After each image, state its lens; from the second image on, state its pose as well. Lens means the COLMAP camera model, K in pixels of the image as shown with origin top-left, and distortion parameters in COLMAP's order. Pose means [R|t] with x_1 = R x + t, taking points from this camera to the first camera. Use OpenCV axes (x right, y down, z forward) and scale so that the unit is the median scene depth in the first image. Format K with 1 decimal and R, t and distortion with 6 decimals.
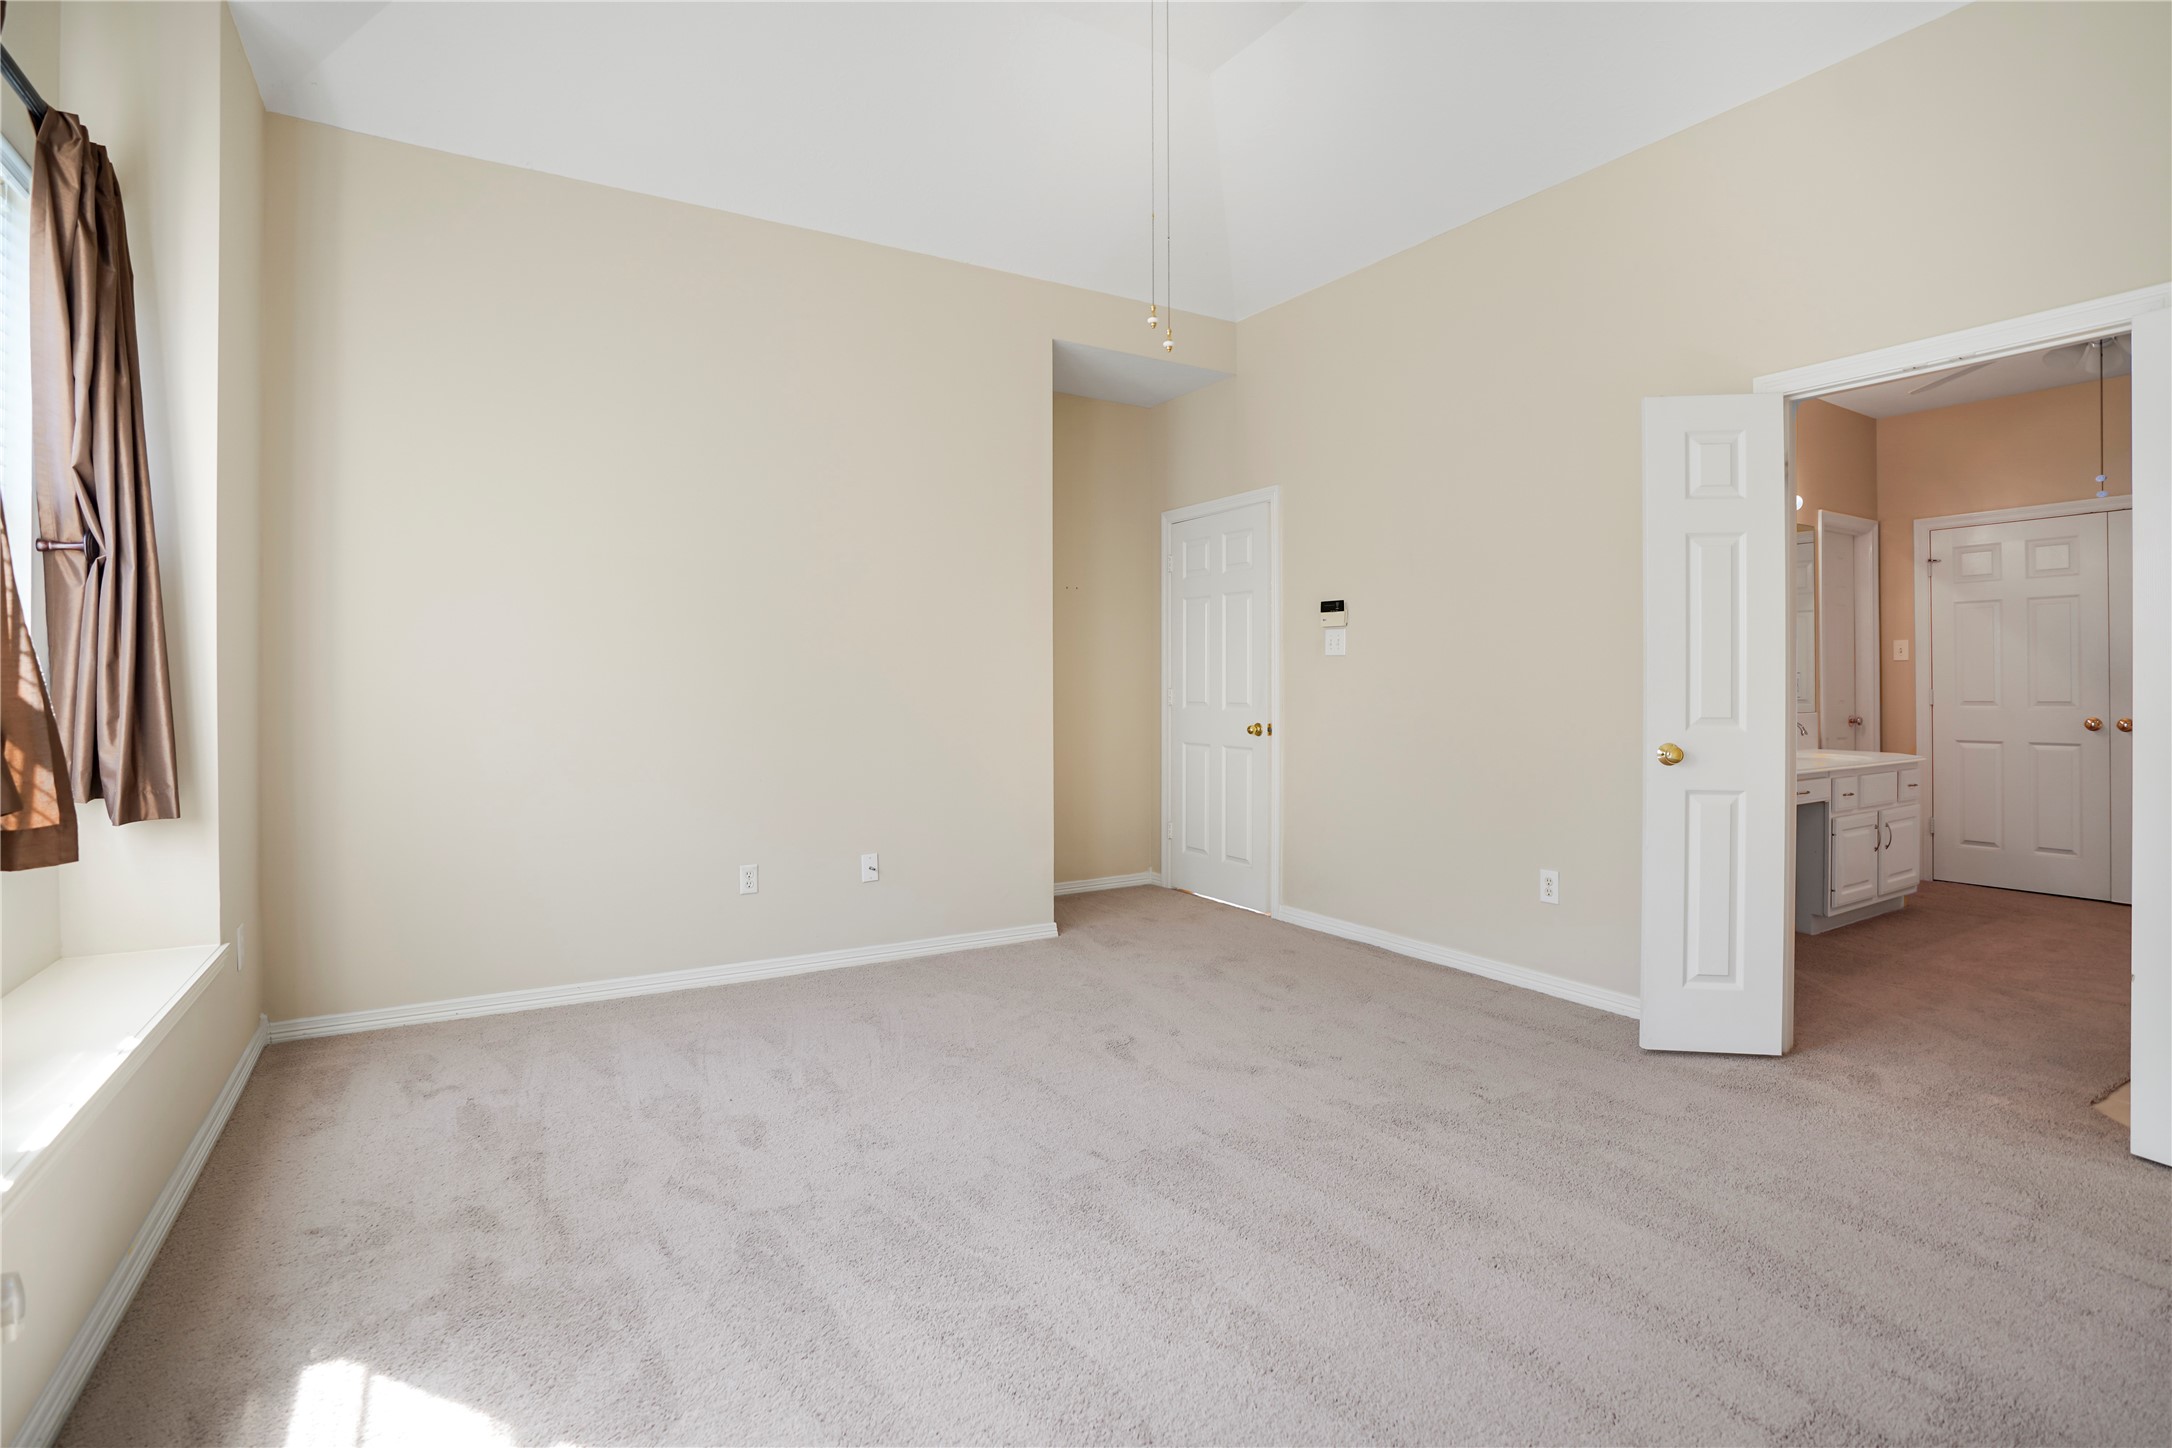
lens RADIAL K [[1032.7, 0, 1084.0], [0, 1032.7, 684.3], [0, 0, 1]] dist [-0.059638, 0.024758]
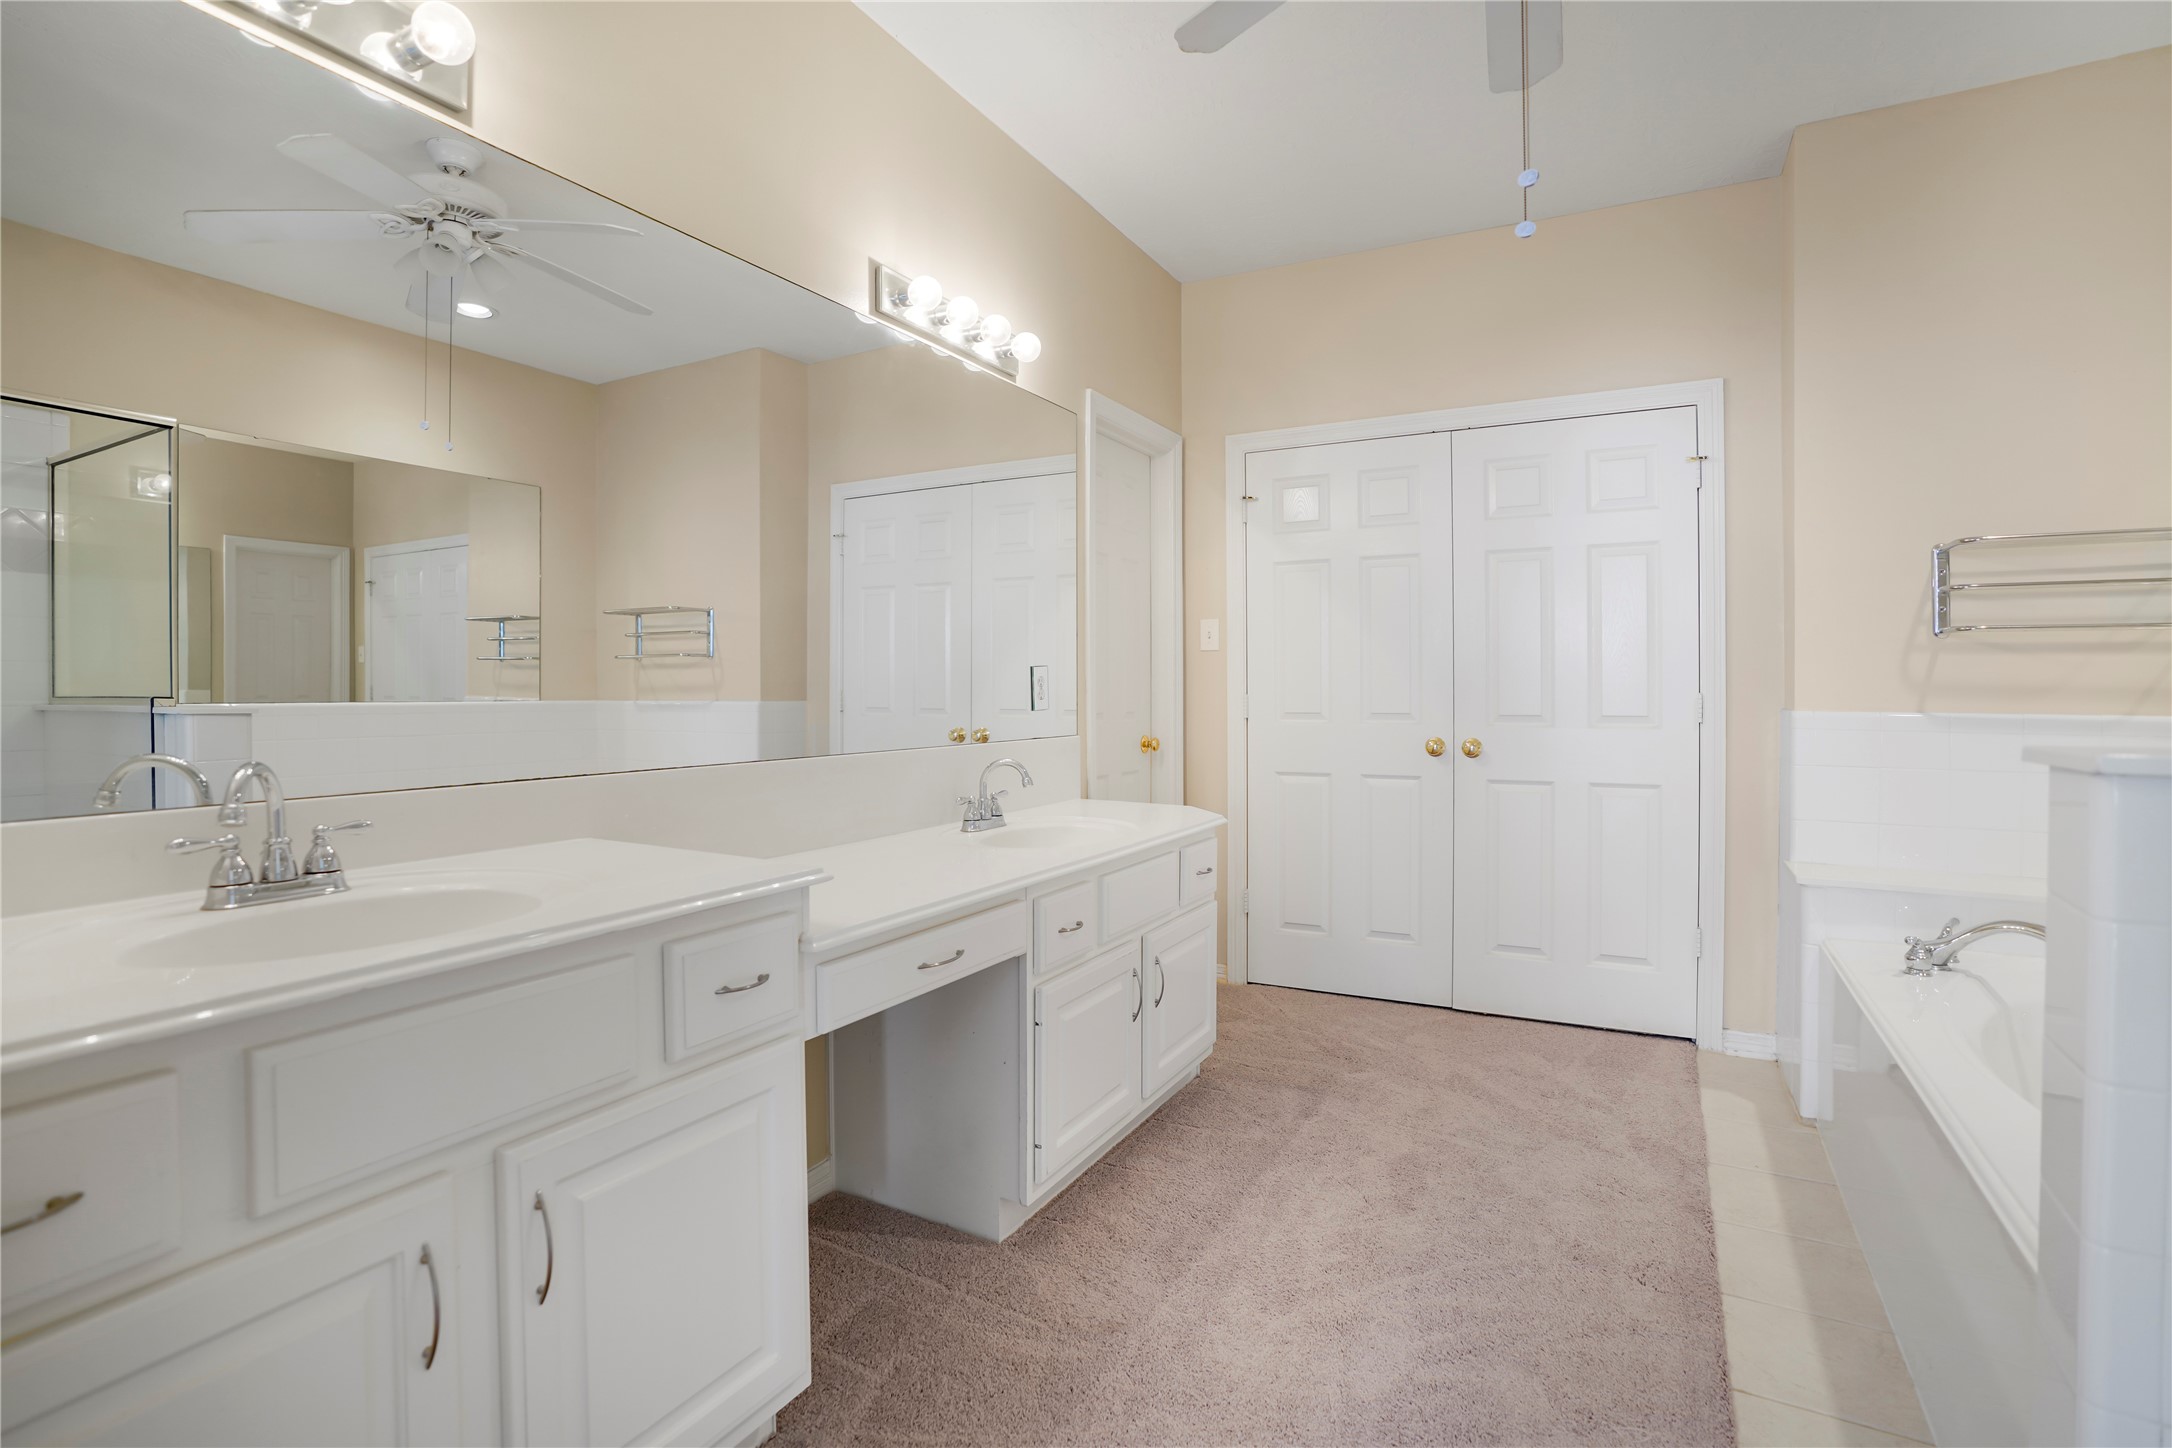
lens RADIAL K [[1032.7, 0, 1084.0], [0, 1032.7, 684.3], [0, 0, 1]] dist [-0.059638, 0.024758]
pose [[0.870362, 0.003954, 0.492396, 0.436048], [-0.003101, 0.999992, -0.002550, 0.000415], [-0.492402, 0.000693, 0.870368, 0.480914]]
